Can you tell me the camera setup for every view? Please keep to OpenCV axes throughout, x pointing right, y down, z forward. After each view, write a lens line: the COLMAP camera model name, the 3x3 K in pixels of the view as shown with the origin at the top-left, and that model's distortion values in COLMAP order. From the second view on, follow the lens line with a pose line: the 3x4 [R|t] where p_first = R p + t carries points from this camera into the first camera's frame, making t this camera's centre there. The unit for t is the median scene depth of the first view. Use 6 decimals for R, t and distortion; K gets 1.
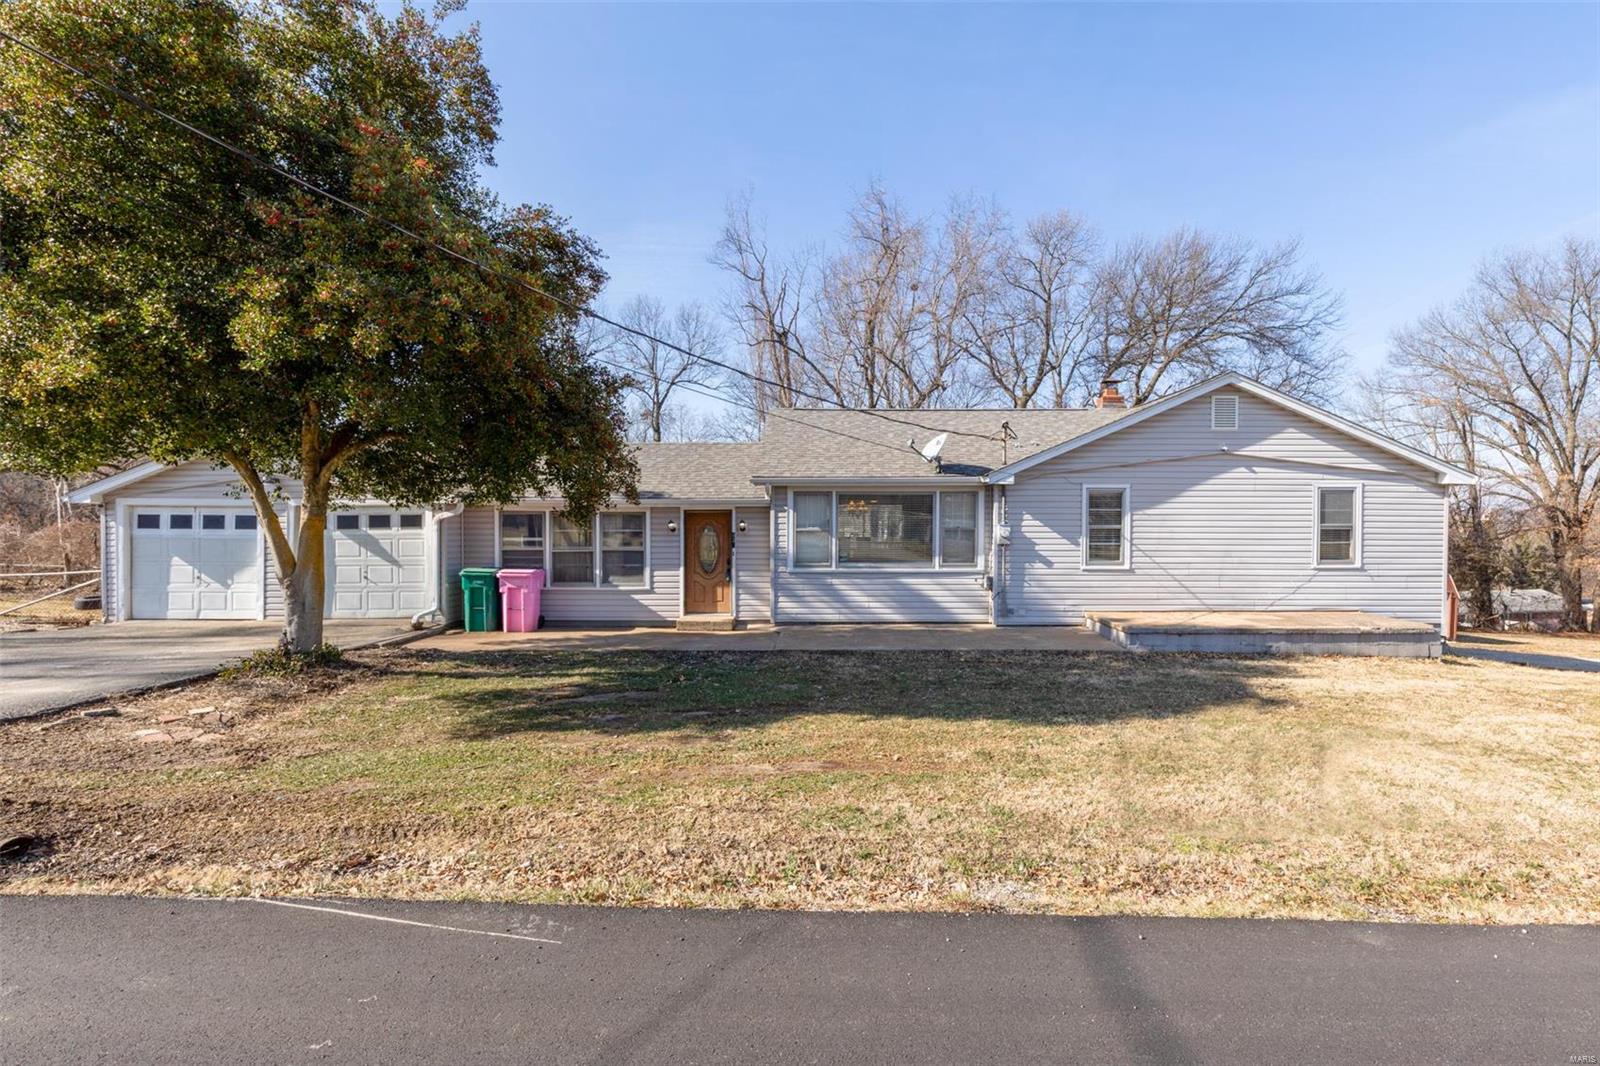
lens RADIAL K [[752.5, 0, 799.2], [0, 752.5, 535.6], [0, 0, 1]] dist [0.001053, 0.000051]
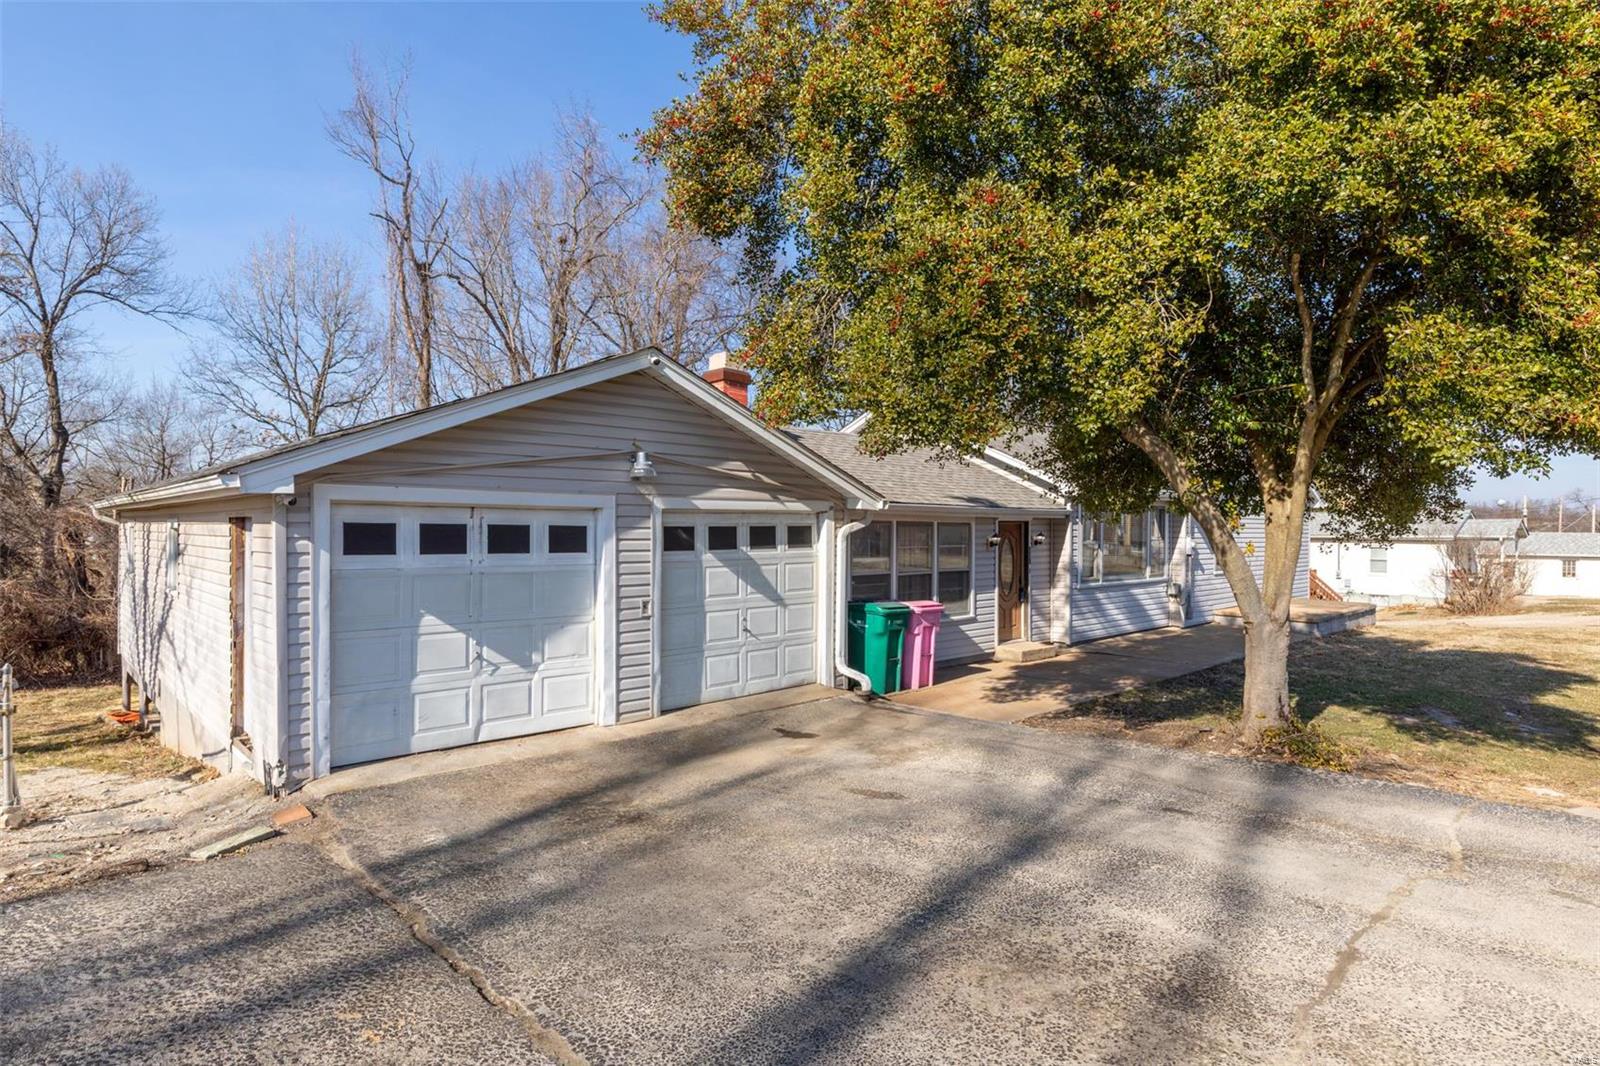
lens RADIAL K [[864.2, 0, 799.3], [0, 864.2, 530.3], [0, 0, 1]] dist [0.003700, 0.000680]
pose [[0.730014, 0.000518, 0.683432, -1.022581], [0.004861, 0.999970, -0.005951, -0.019348], [-0.683415, 0.007666, 0.729990, 0.459147]]
